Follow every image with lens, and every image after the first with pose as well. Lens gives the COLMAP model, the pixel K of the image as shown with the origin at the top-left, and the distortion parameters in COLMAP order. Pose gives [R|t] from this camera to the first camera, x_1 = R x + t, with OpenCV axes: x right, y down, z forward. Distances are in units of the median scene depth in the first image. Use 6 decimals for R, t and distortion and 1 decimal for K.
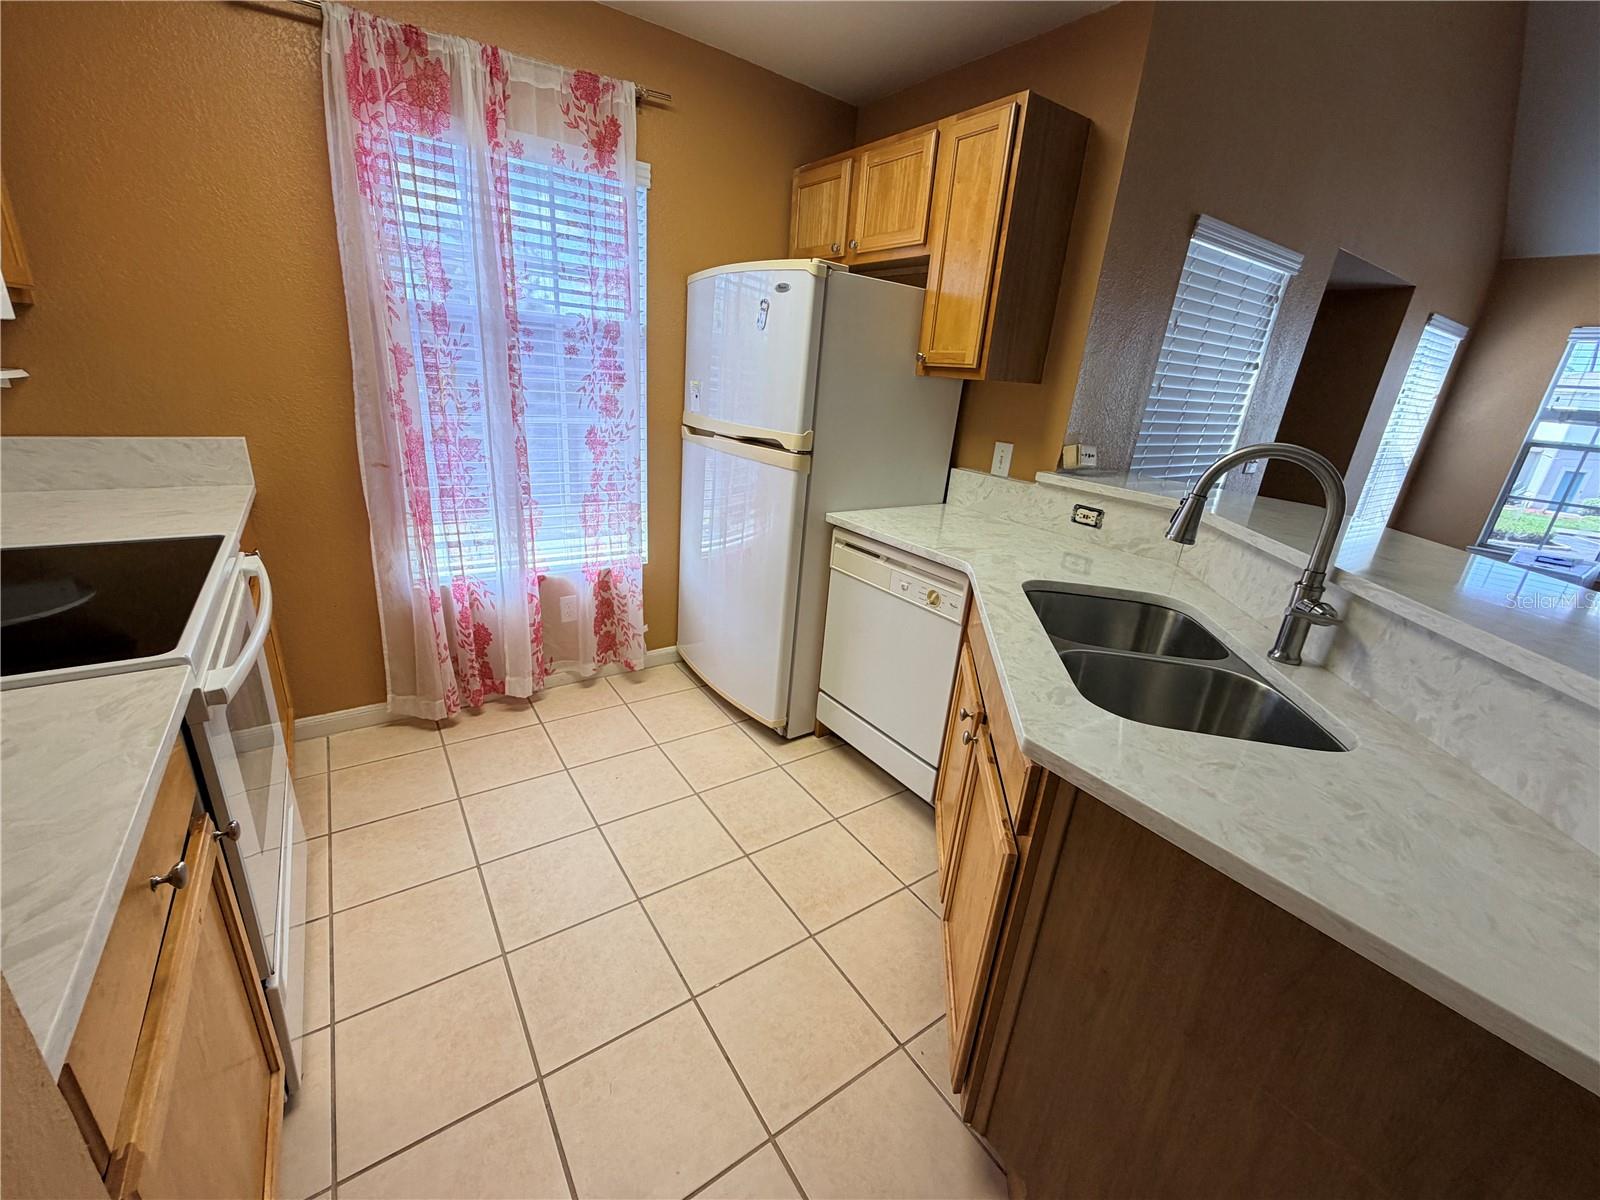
lens RADIAL K [[640.5, 0, 796.3], [0, 640.5, 601.9], [0, 0, 1]] dist [0.000746, -0.000124]
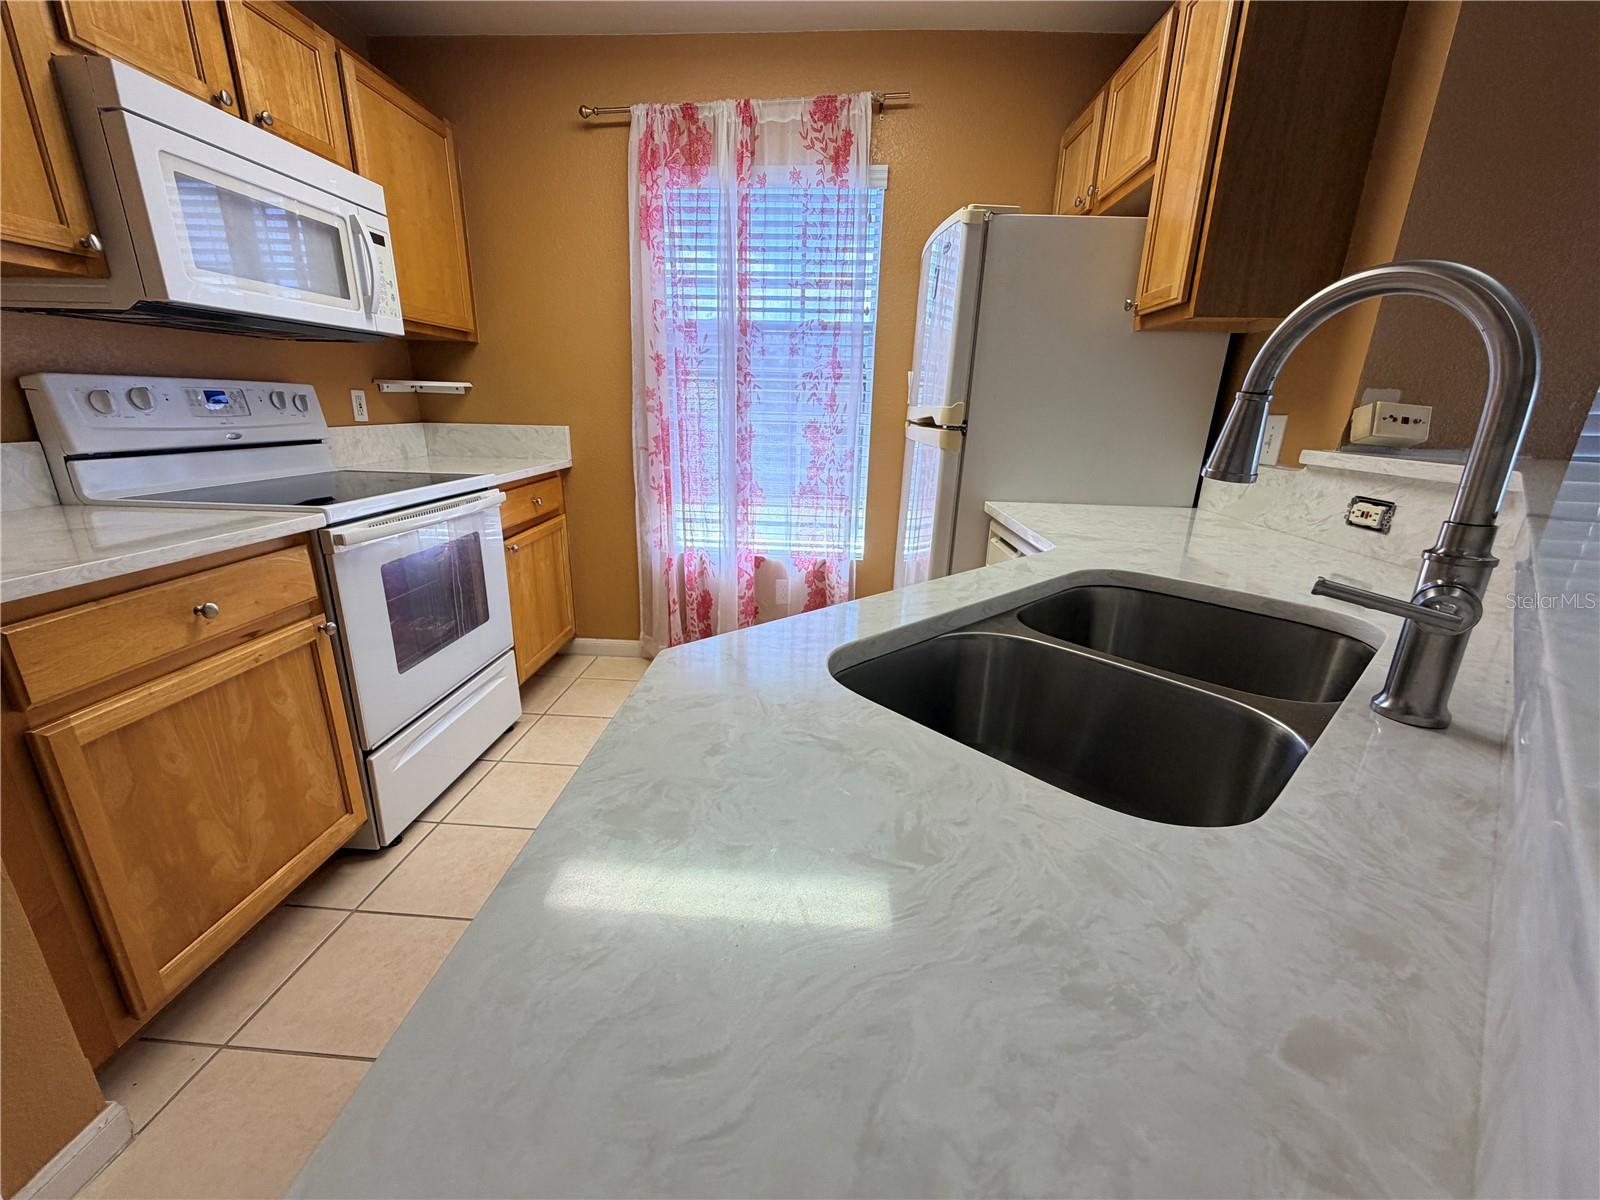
lens RADIAL K [[640.5, 0, 796.3], [0, 640.5, 601.9], [0, 0, 1]] dist [0.000746, -0.000124]
pose [[0.784301, 0.129936, -0.606620, 0.403085], [-0.178973, 0.983636, -0.020704, 0.058119], [0.594003, 0.124807, 0.794722, 0.199367]]
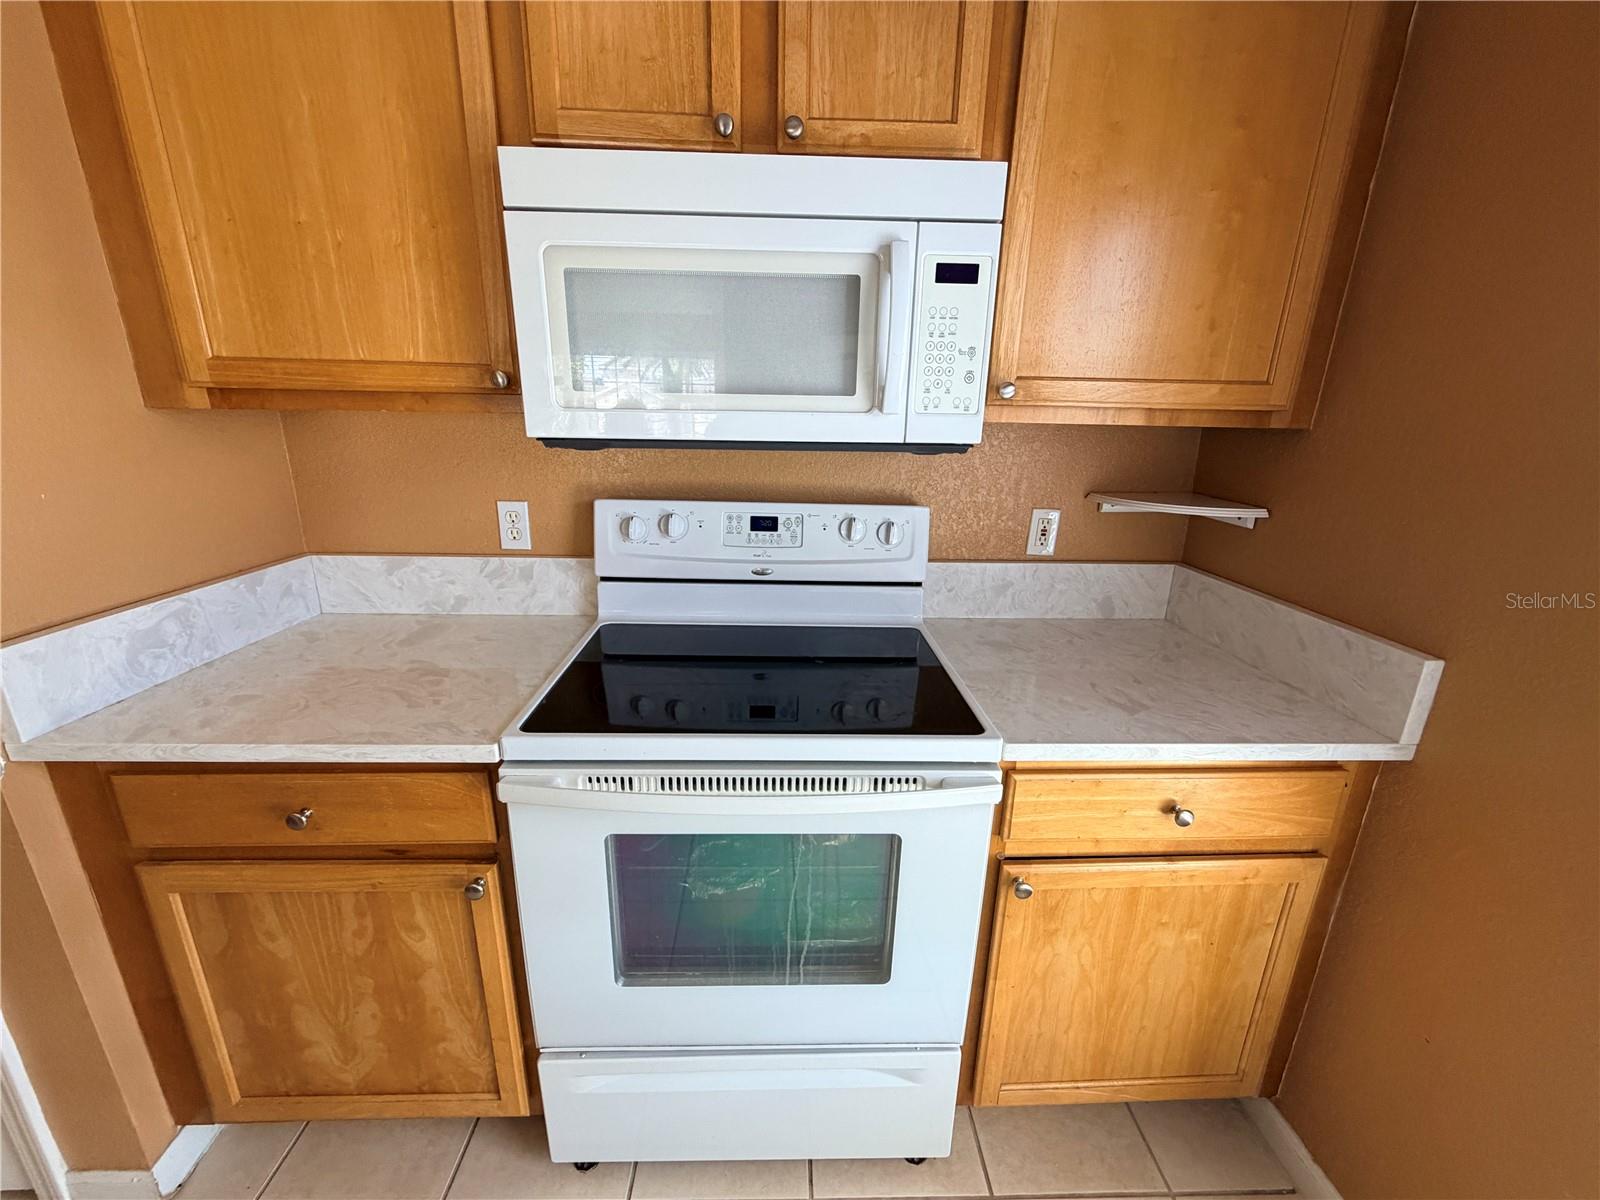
lens RADIAL K [[640.0, 0, 796.0], [0, 640.0, 601.8], [0, 0, 1]] dist [0.000802, -0.000133]
pose [[-0.542625, 0.157829, -0.825014, -0.166932], [-0.343247, 0.854776, 0.389282, -0.287490], [0.766642, 0.494417, -0.409648, 0.719542]]
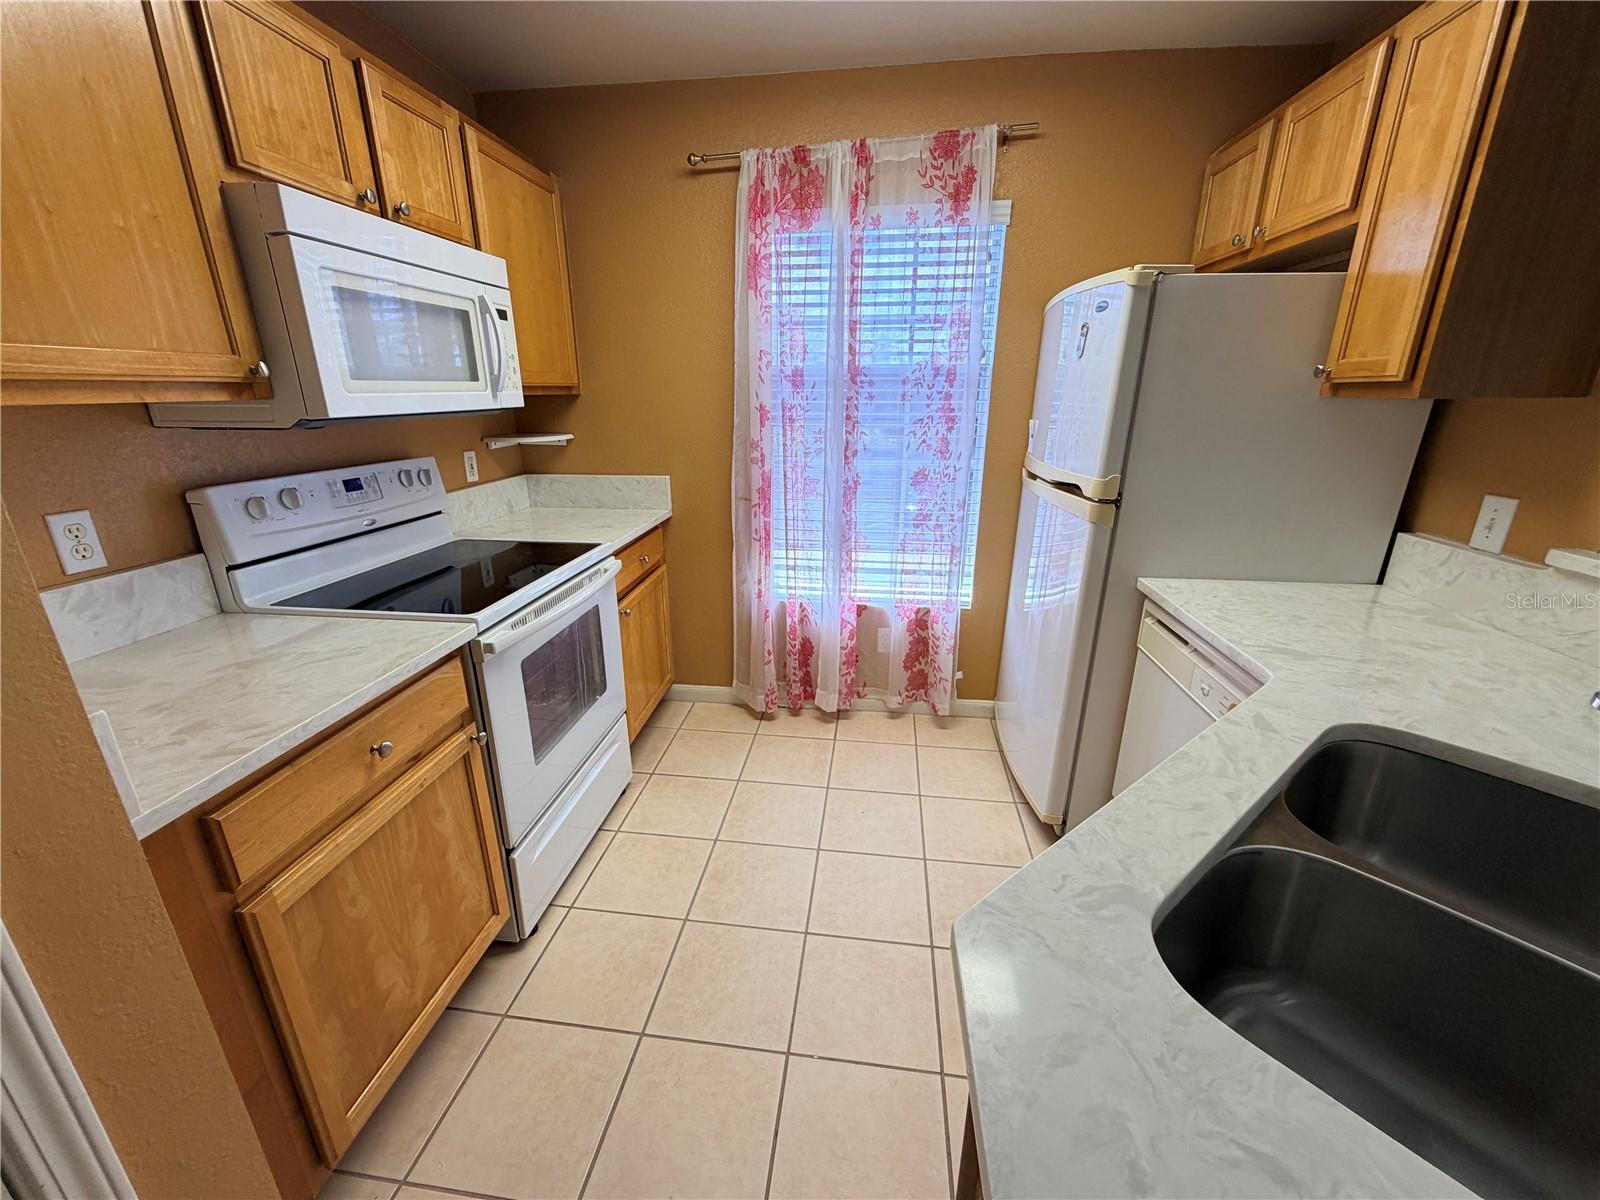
lens RADIAL K [[640.0, 0, 796.0], [0, 640.0, 601.8], [0, 0, 1]] dist [0.000802, -0.000133]
pose [[0.741069, 0.139396, -0.656799, 0.269187], [-0.176404, 0.984268, 0.009858, -0.045014], [0.647841, 0.108556, 0.754001, 0.142315]]
